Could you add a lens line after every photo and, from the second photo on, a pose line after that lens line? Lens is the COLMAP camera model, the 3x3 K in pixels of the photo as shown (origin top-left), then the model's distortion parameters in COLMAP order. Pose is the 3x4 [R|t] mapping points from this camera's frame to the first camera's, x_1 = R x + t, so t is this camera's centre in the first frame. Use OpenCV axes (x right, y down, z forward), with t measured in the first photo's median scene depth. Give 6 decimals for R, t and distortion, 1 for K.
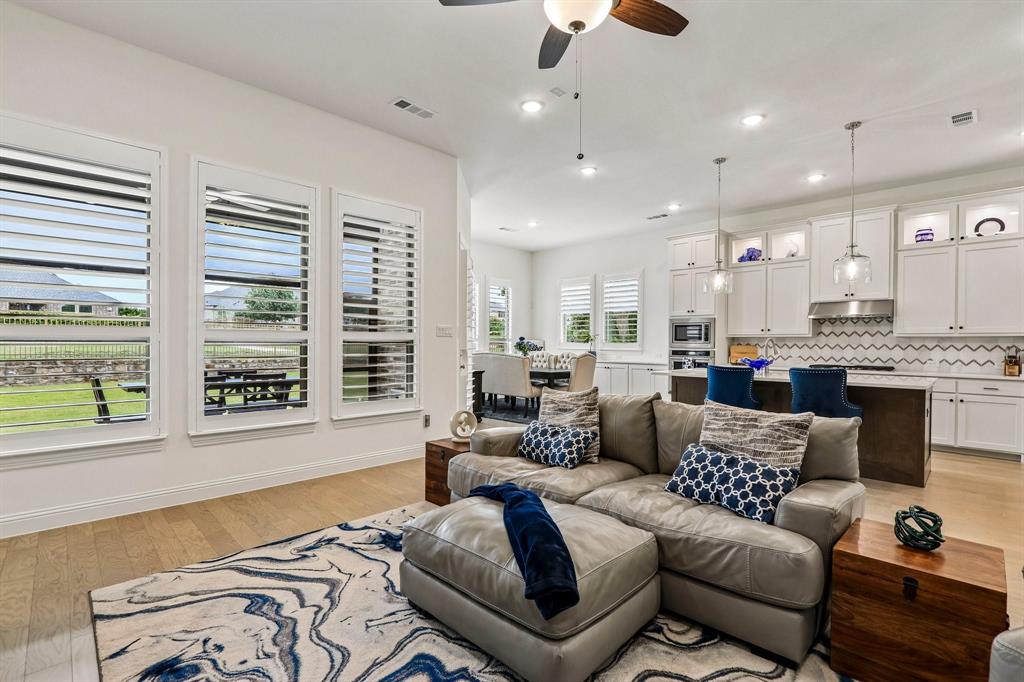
lens RADIAL K [[471.1, 0, 515.4], [0, 471.1, 349.8], [0, 0, 1]] dist [-0.019535, 0.003722]
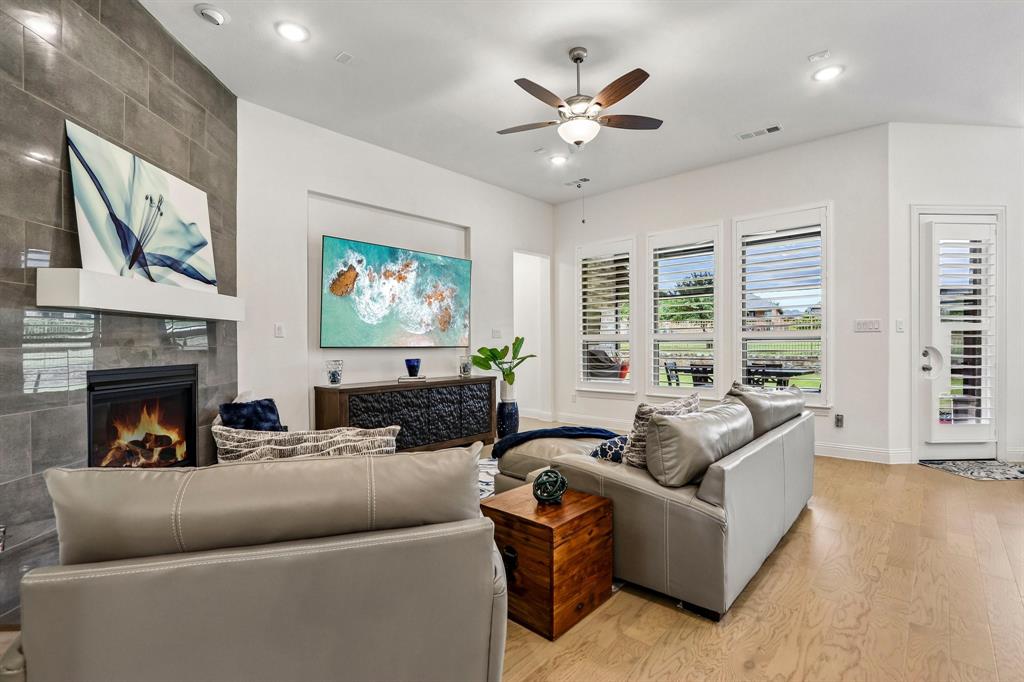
lens RADIAL K [[471.1, 0, 515.1], [0, 471.1, 348.0], [0, 0, 1]] dist [-0.019535, 0.003722]
pose [[0.054854, 0.003454, -0.998488, 0.518978], [-0.005305, 0.999981, 0.003167, 0.002624], [0.998480, 0.005123, 0.054871, 0.207005]]
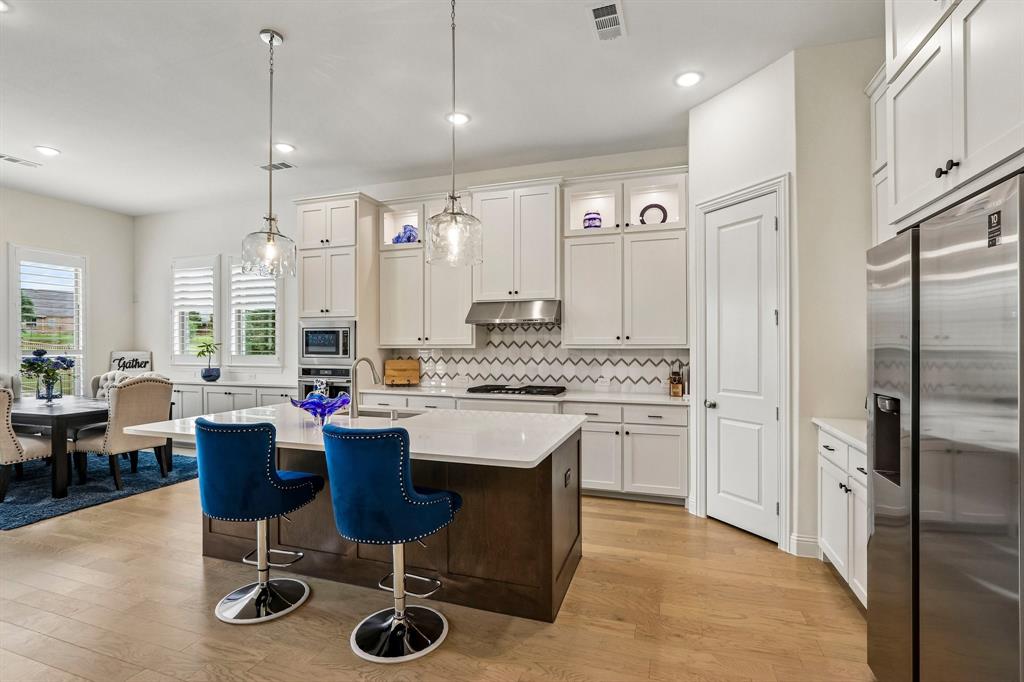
lens RADIAL K [[471.1, 0, 516.9], [0, 471.1, 347.0], [0, 0, 1]] dist [-0.019535, 0.003722]
pose [[0.891557, -0.008996, 0.452820, 0.331177], [0.013497, 0.999886, -0.006711, -0.022444], [-0.452708, 0.012095, 0.891577, 0.285836]]
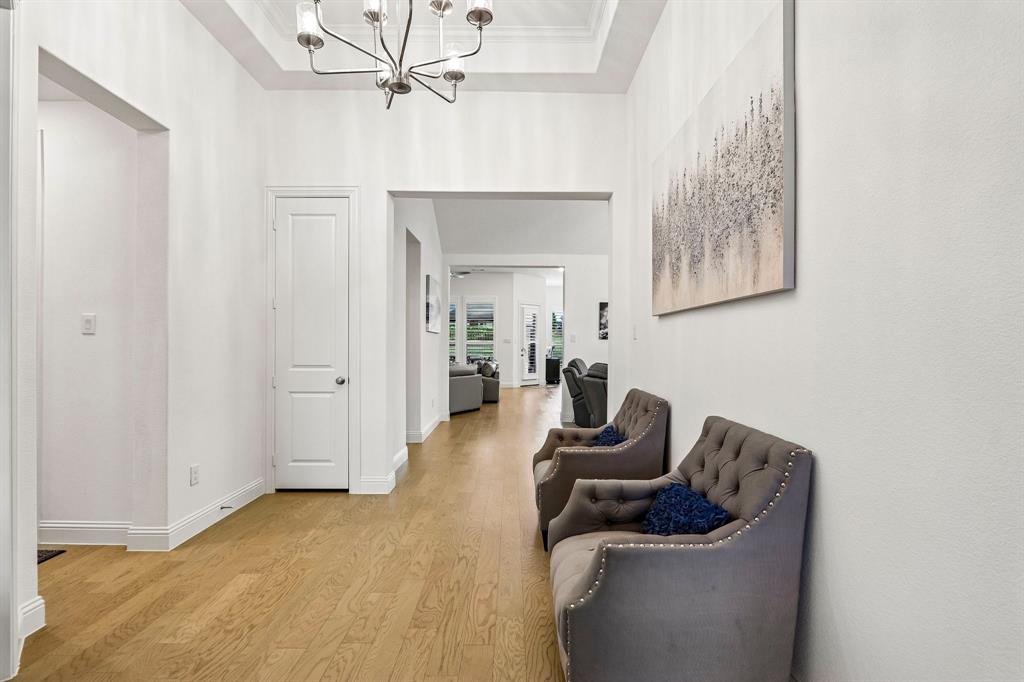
lens RADIAL K [[471.1, 0, 511.0], [0, 471.1, 344.1], [0, 0, 1]] dist [-0.019535, 0.003722]
pose [[0.707133, -0.001987, -0.707078, 1.281765], [-0.006796, 0.999931, -0.009607, 0.003274], [0.707048, 0.011599, 0.707070, -0.631036]]
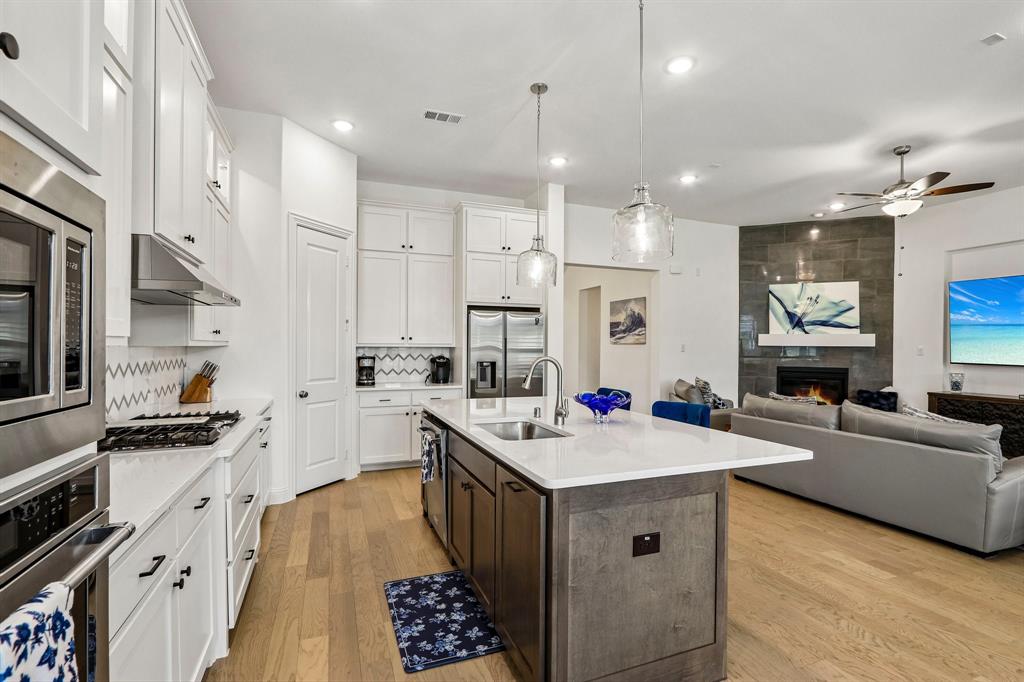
lens RADIAL K [[471.1, 0, 514.2], [0, 471.1, 347.2], [0, 0, 1]] dist [-0.019535, 0.003722]
pose [[-0.919234, -0.014582, 0.393441, 0.275895], [-0.008908, 0.999828, 0.016244, -0.031771], [-0.393610, 0.011428, -0.919207, 1.097894]]
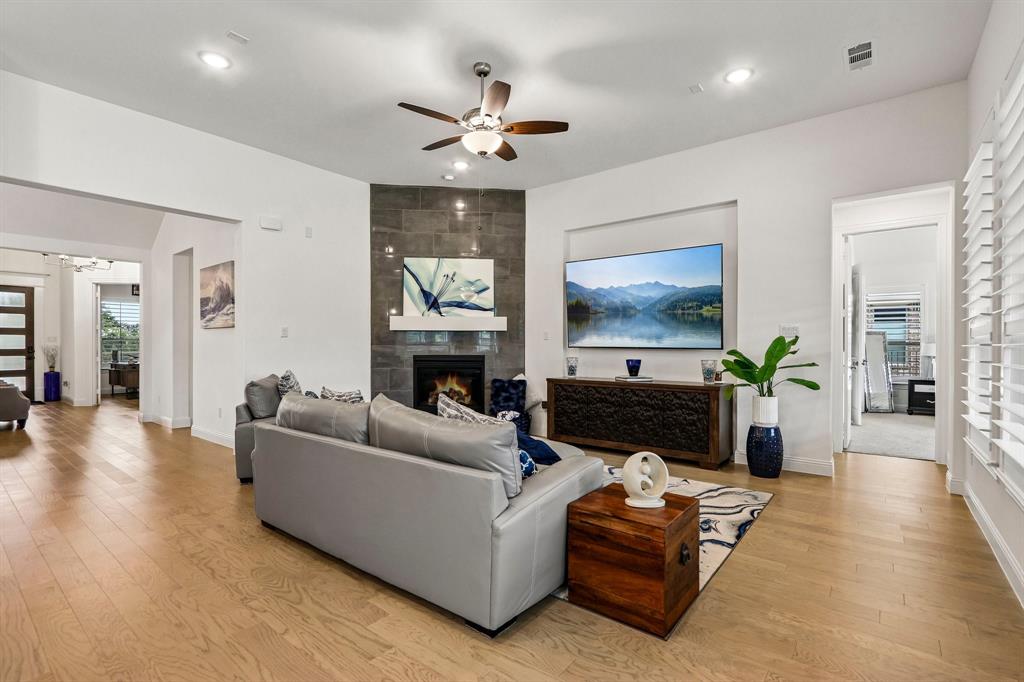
lens RADIAL K [[471.1, 0, 514.6], [0, 471.1, 347.9], [0, 0, 1]] dist [-0.019535, 0.003722]
pose [[-0.992409, -0.006176, -0.122829, 0.065688], [-0.008076, 0.999855, 0.014975, -0.005431], [0.122719, 0.015853, -0.992315, 0.805752]]
